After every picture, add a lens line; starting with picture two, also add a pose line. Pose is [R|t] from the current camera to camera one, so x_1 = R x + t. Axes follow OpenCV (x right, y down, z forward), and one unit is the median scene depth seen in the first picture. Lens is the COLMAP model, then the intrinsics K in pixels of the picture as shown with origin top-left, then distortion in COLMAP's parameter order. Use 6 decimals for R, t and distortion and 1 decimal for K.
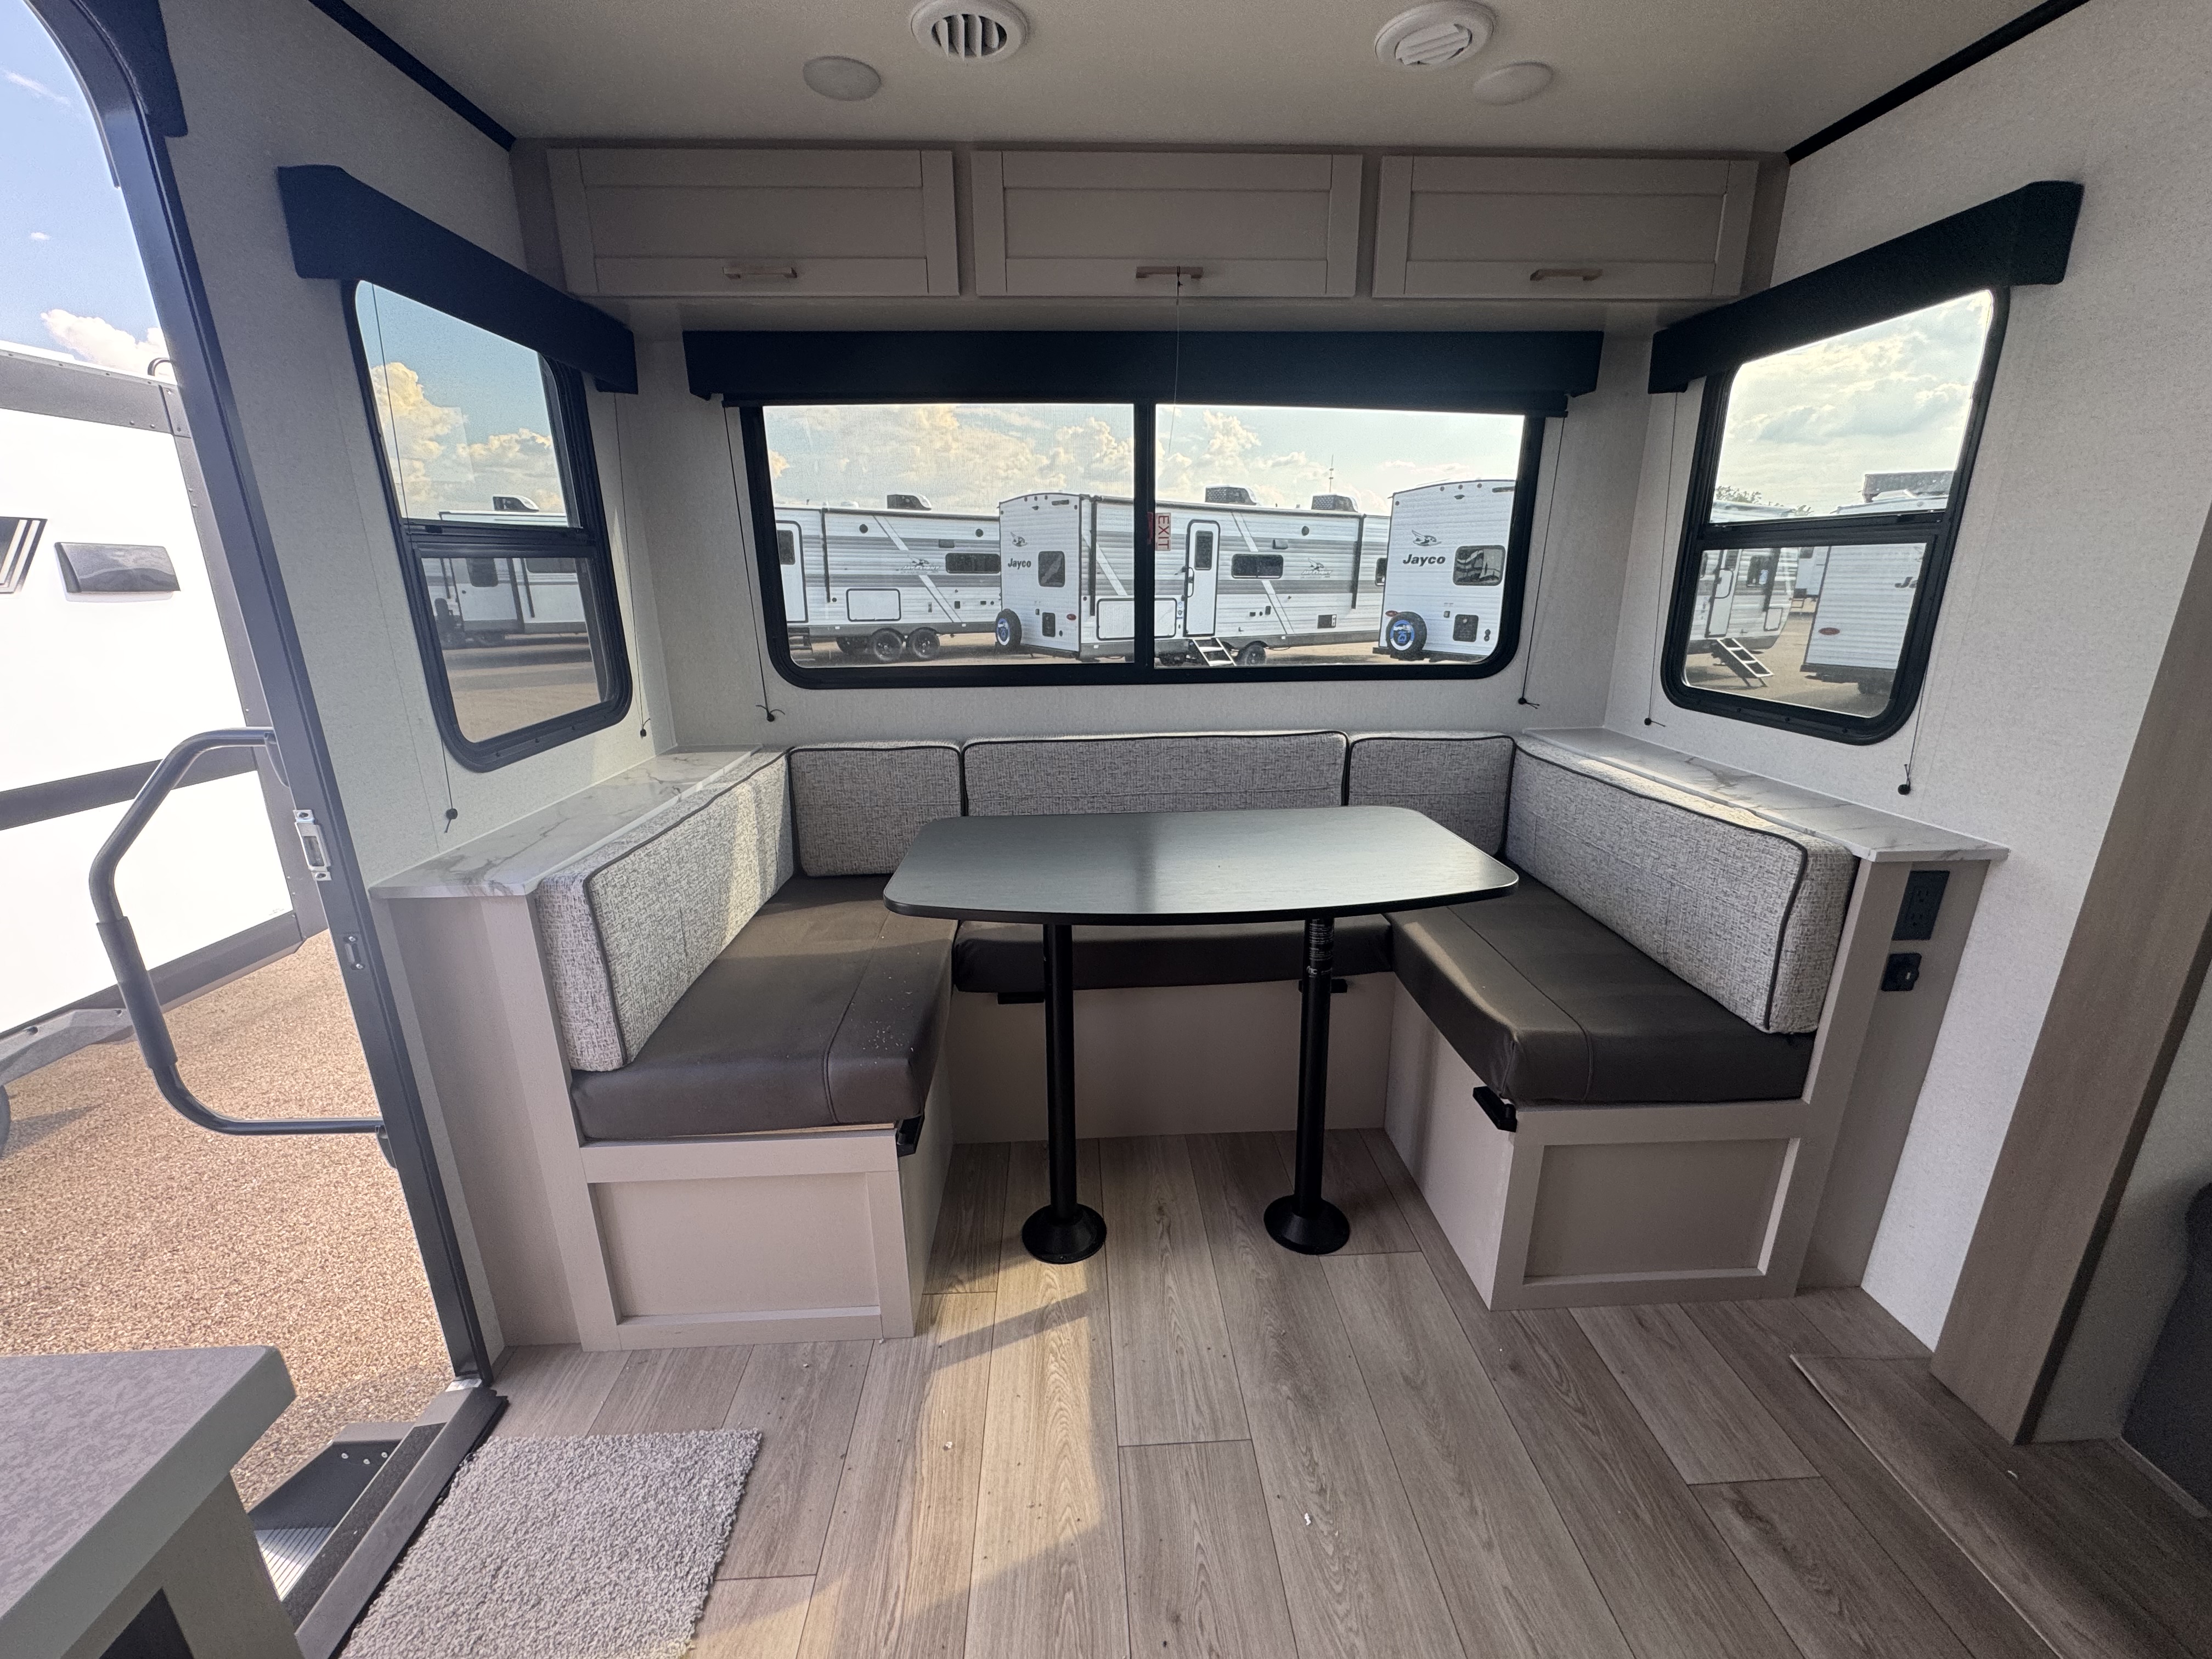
lens RADIAL K [[888.1, 0, 1103.3], [0, 888.1, 830.3], [0, 0, 1]] dist [-0.007053, 0.000552]
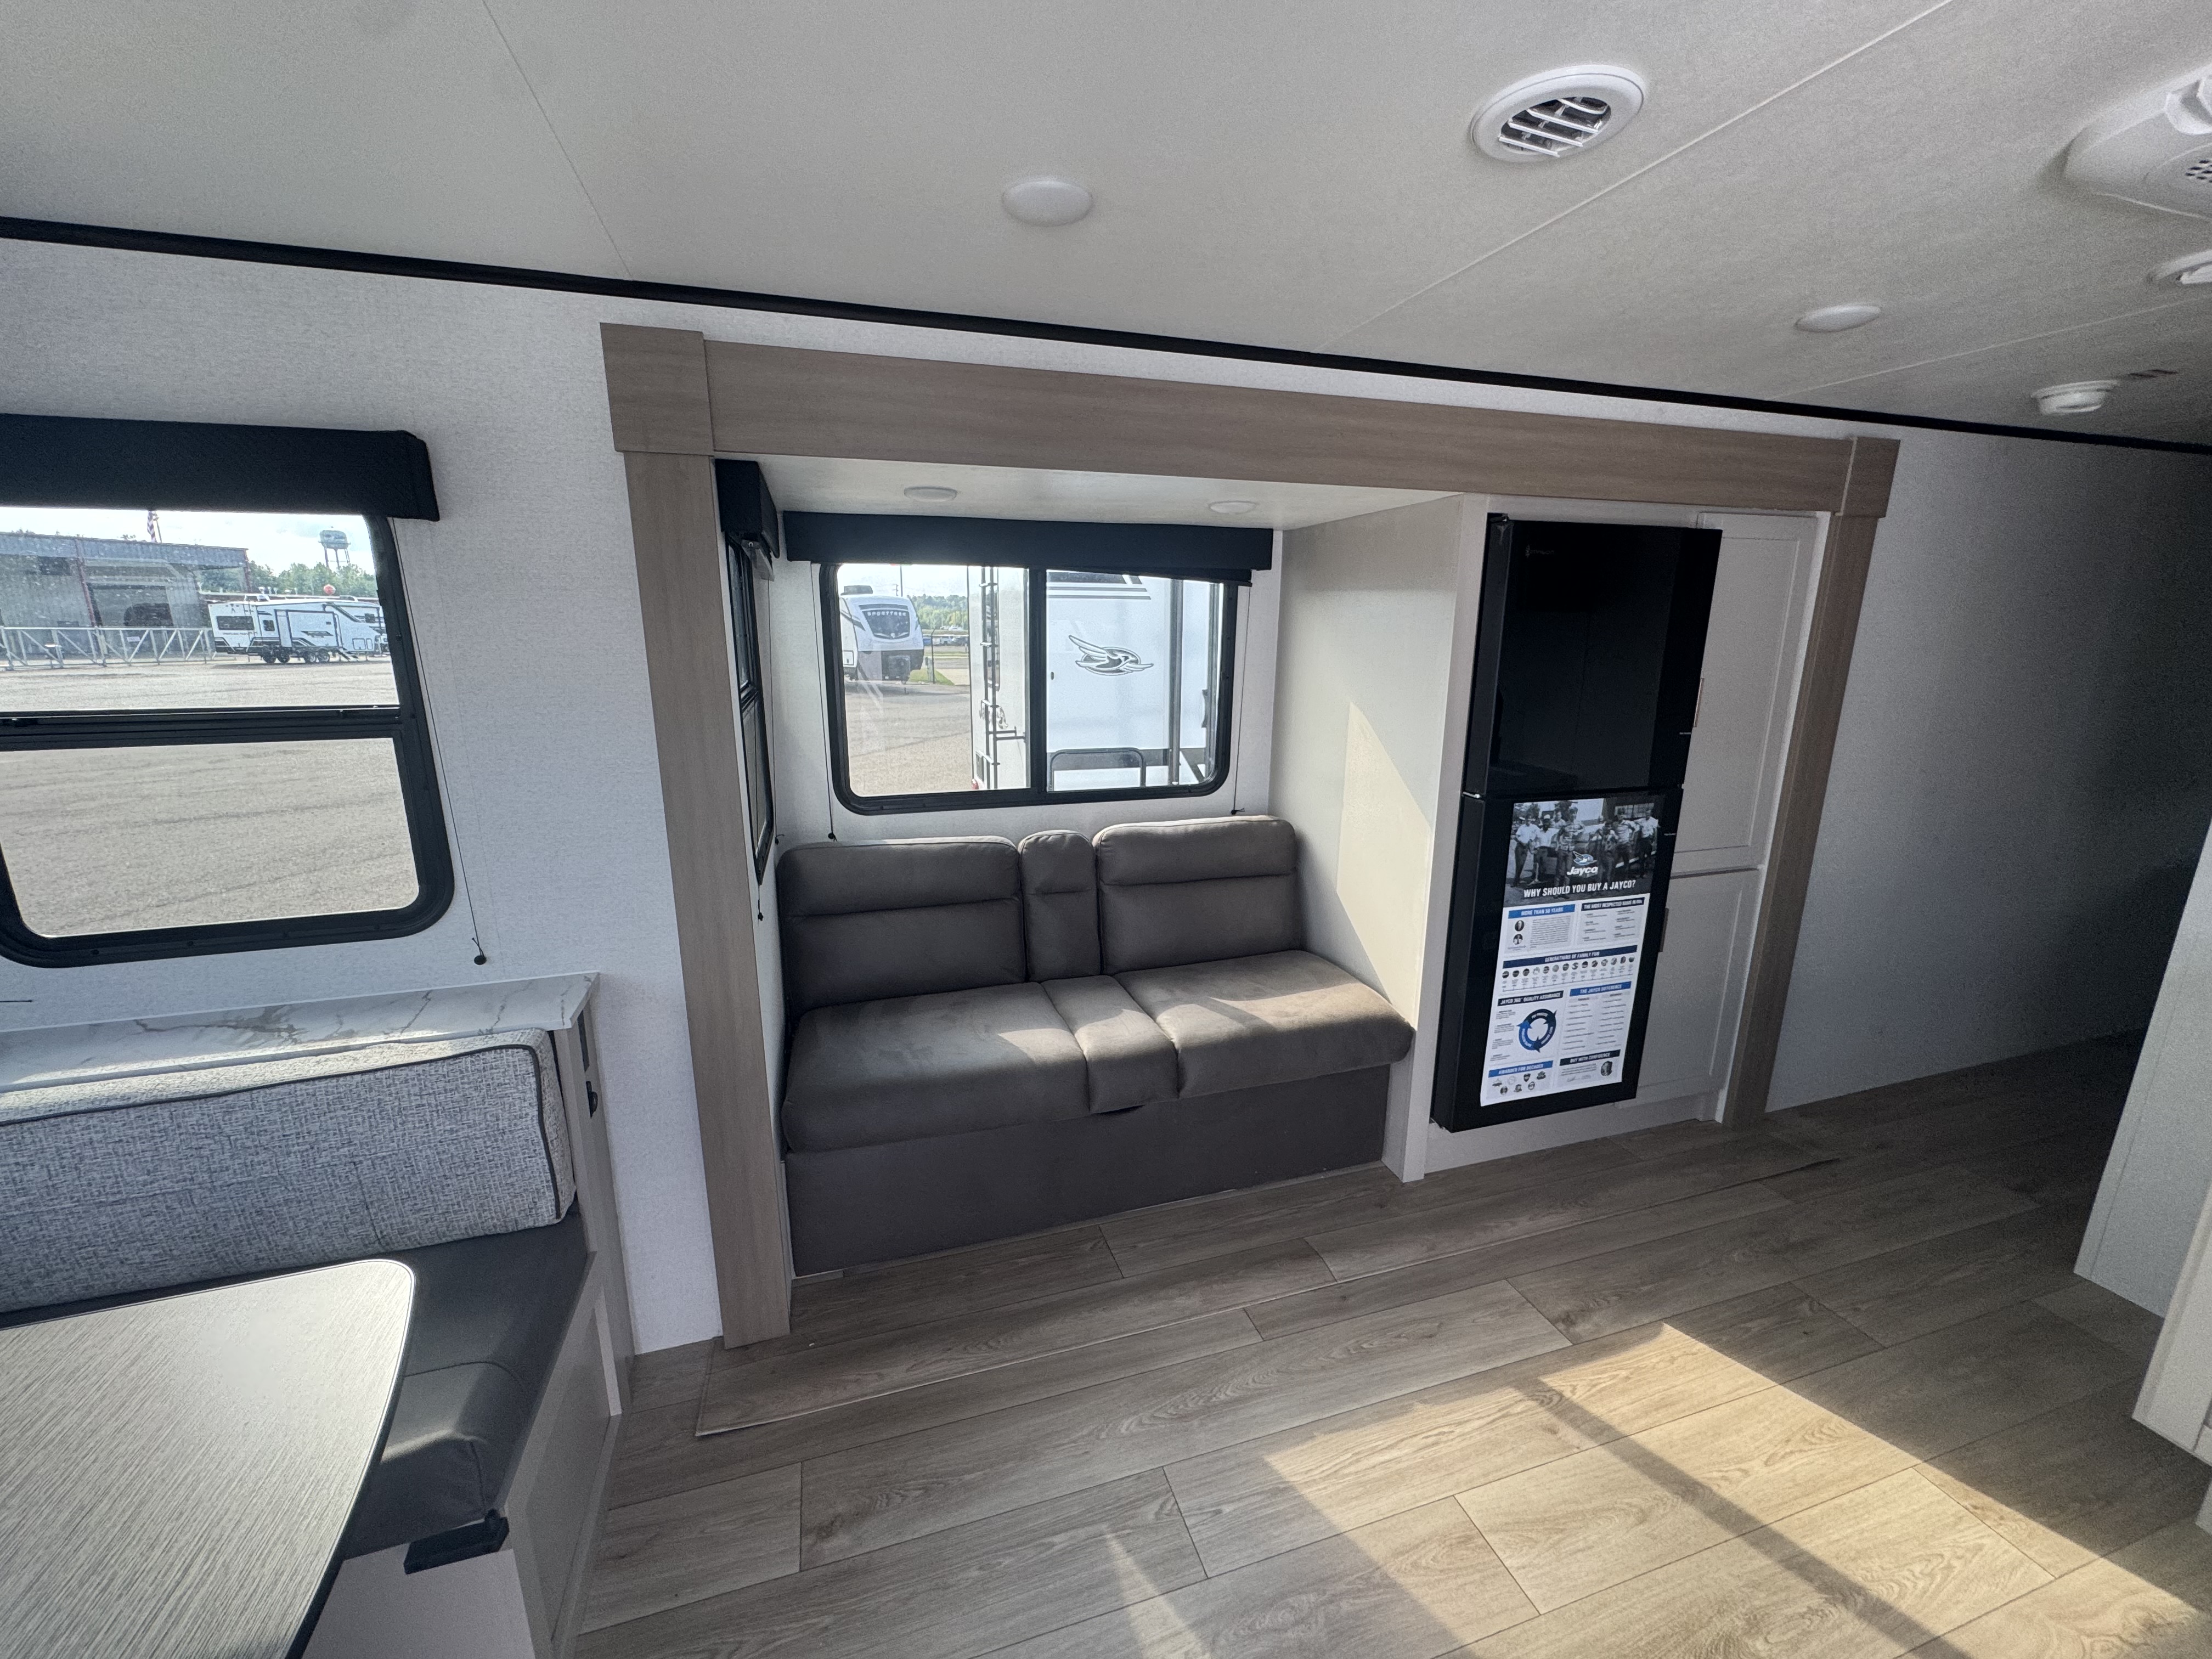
lens RADIAL K [[888.1, 0, 1093.6], [0, 888.1, 831.9], [0, 0, 1]] dist [-0.007053, 0.000552]
pose [[-0.248516, -0.213910, 0.944713, -0.185230], [0.277545, 0.918690, 0.281029, -0.213085], [-0.928013, 0.332041, -0.168940, 0.339411]]
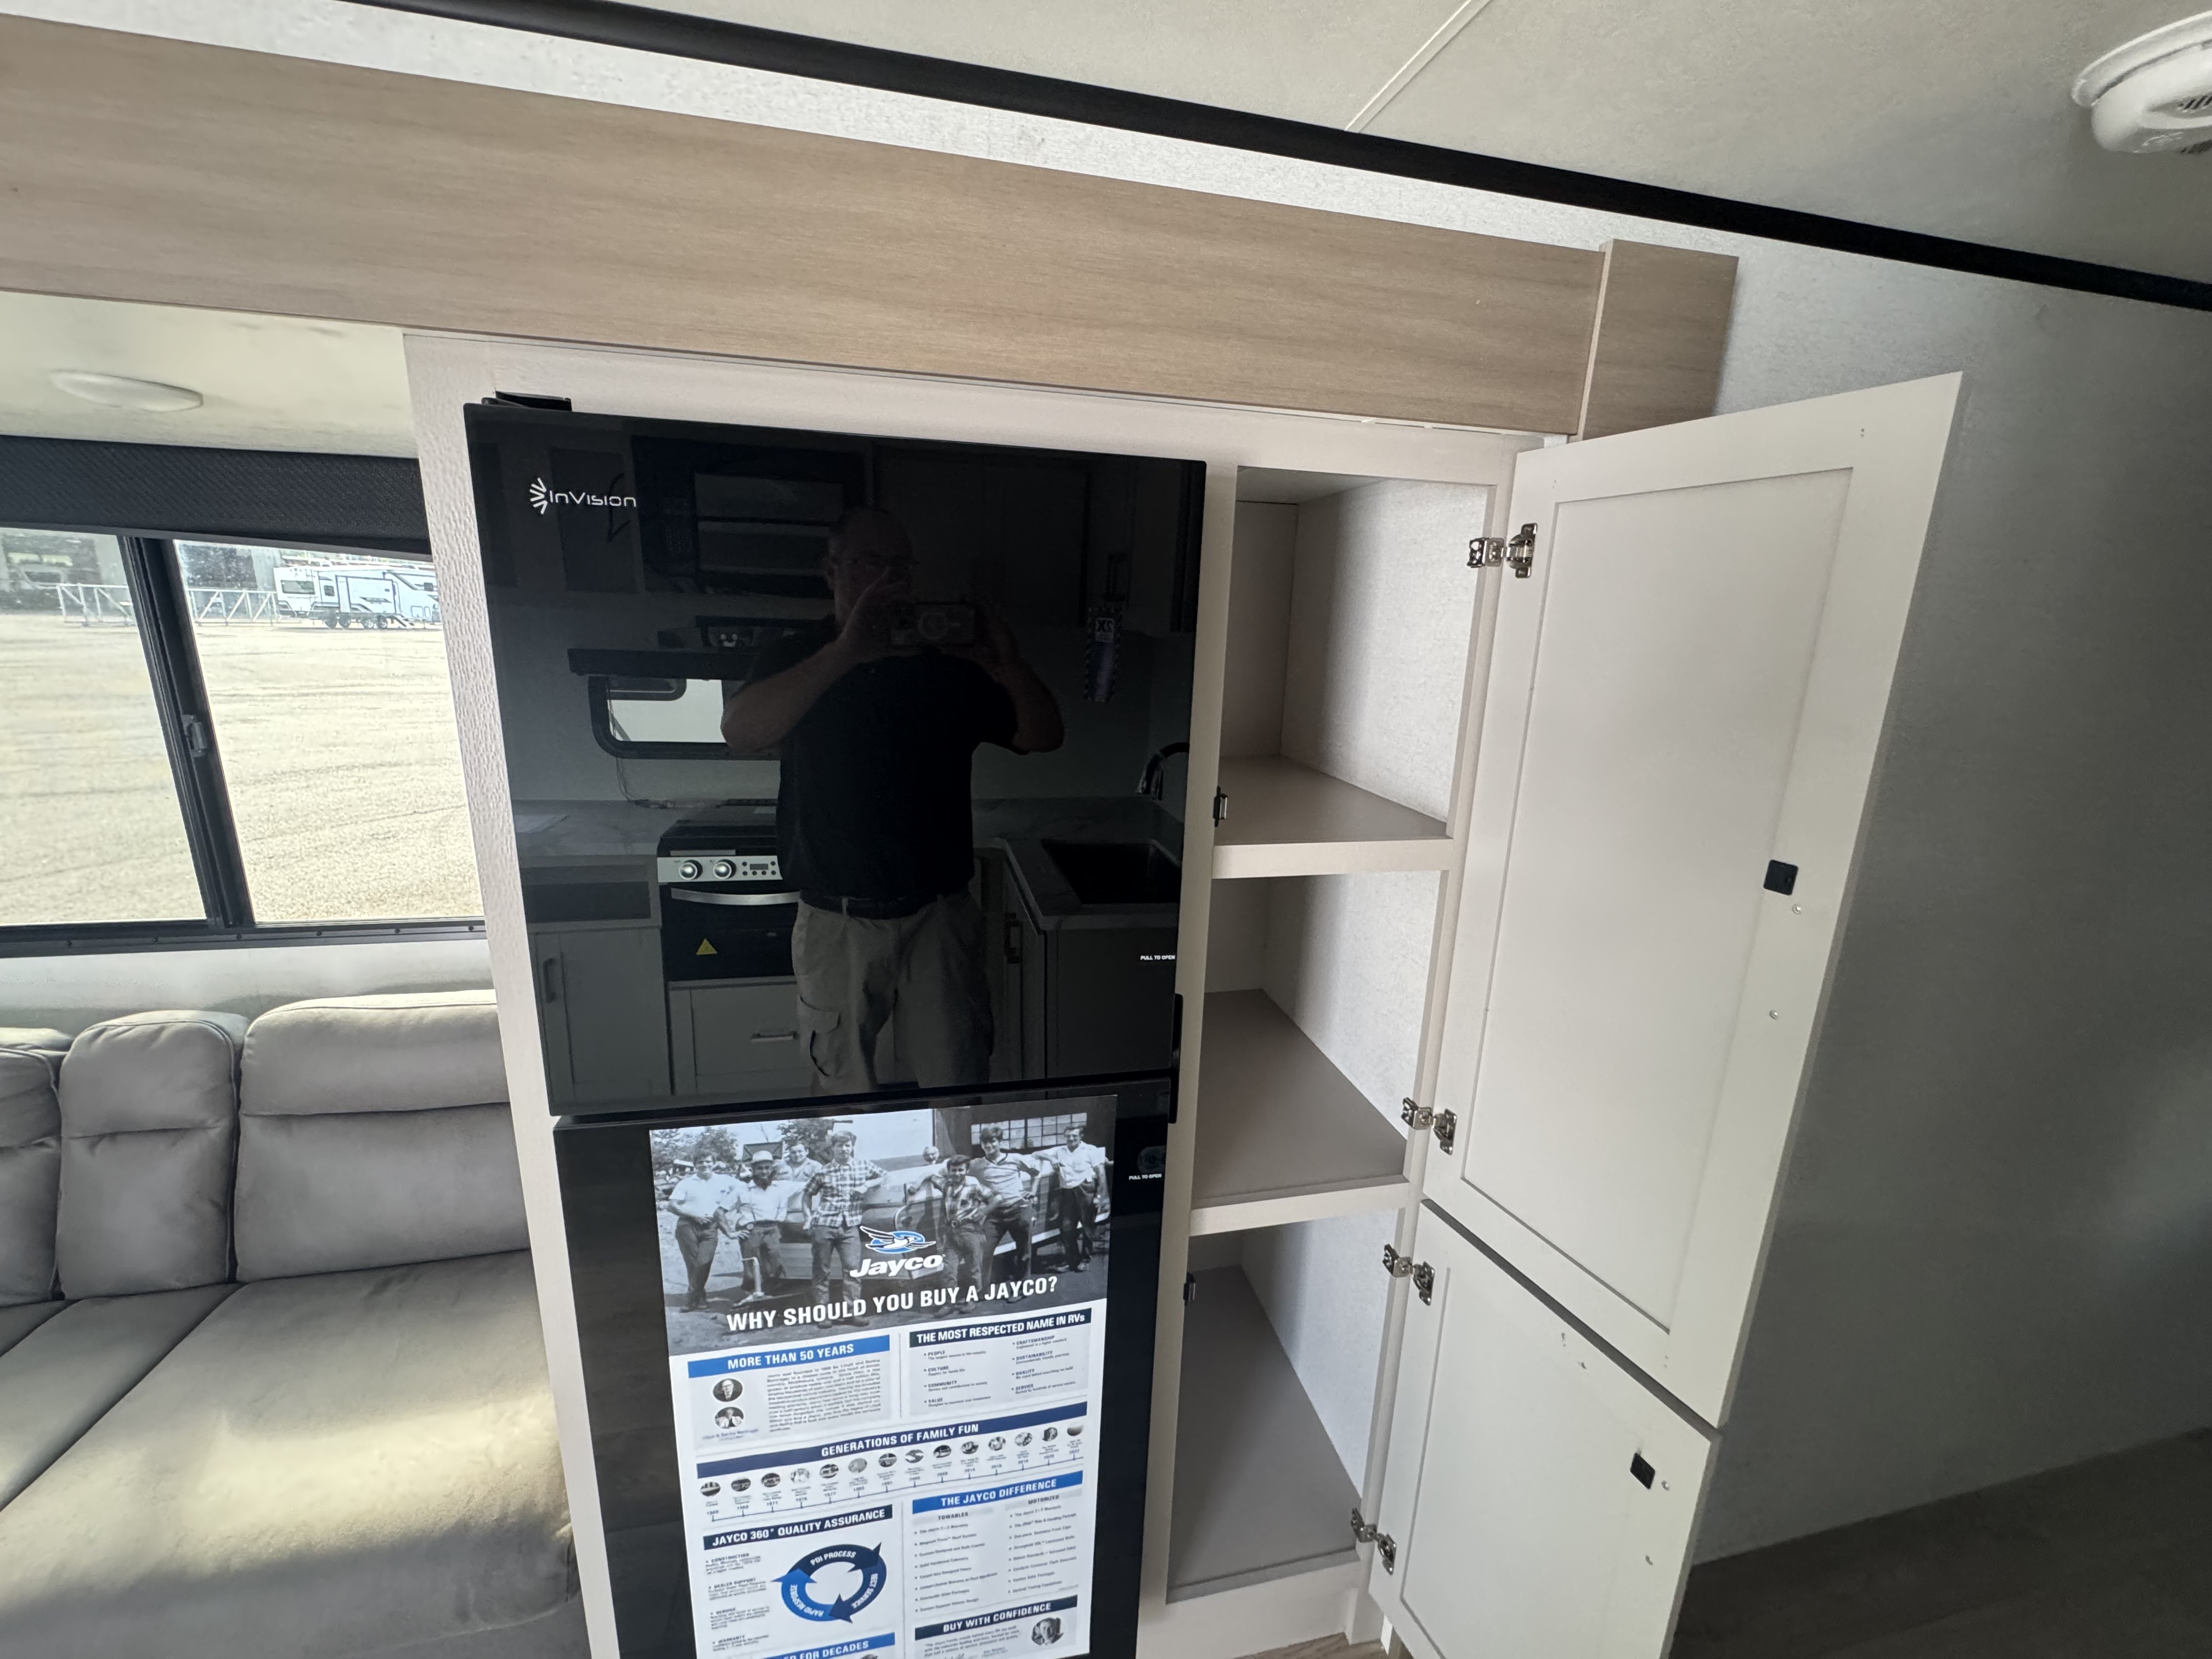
lens RADIAL K [[888.1, 0, 1097.8], [0, 888.1, 829.2], [0, 0, 1]] dist [-0.007053, 0.000552]
pose [[-0.180192, -0.230139, 0.956330, -0.169826], [0.248669, 0.930004, 0.270658, -0.206221], [-0.951680, 0.286580, -0.110351, 0.311248]]
